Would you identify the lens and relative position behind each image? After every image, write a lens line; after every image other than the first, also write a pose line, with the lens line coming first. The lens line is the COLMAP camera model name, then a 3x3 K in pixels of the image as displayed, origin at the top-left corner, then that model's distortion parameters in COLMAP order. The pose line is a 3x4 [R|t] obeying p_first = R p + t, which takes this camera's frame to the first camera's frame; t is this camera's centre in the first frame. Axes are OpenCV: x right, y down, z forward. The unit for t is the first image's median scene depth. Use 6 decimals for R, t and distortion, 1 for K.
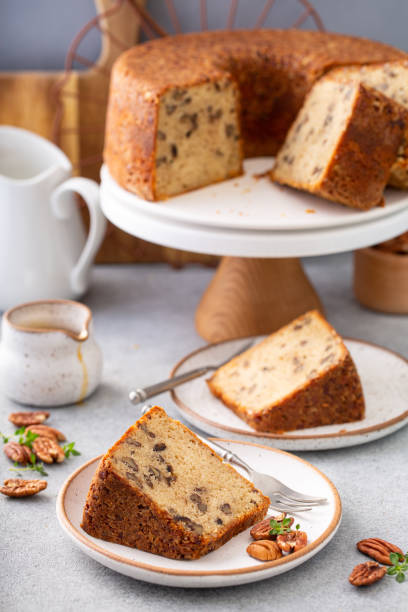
lens RADIAL K [[2119.3, 0, 204.0], [0, 2119.3, 306.0], [0, 0, 1]] dist [-0.031681, 1.636208]
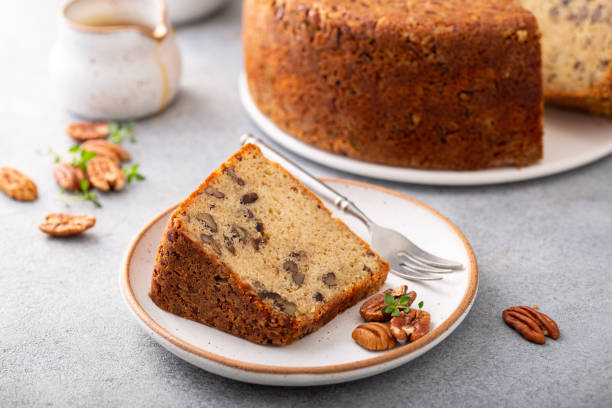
lens RADIAL K [[2119.3, 0, 306.0], [0, 2119.3, 204.0], [0, 0, 1]] dist [-0.031681, 1.636208]
pose [[0.996747, 0.024895, -0.076657, 0.061989], [-0.013881, 0.989914, 0.140989, -0.043969], [0.079394, -0.139466, 0.987039, 0.224285]]
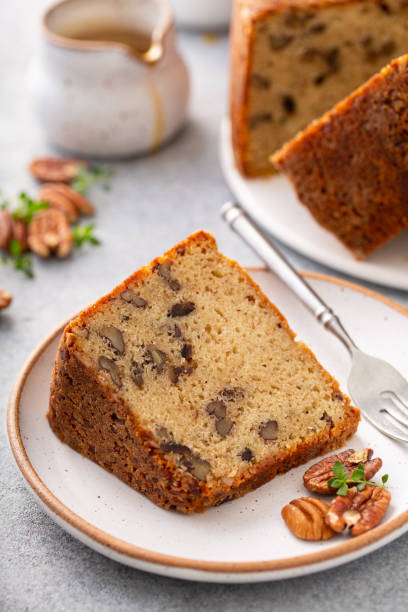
lens RADIAL K [[2119.3, 0, 204.0], [0, 2119.3, 306.0], [0, 0, 1]] dist [-0.031681, 1.636208]
pose [[0.949172, 0.149910, -0.276767, 0.154973], [-0.075031, 0.961713, 0.263589, -0.095738], [0.305684, -0.229425, 0.924079, 0.451838]]
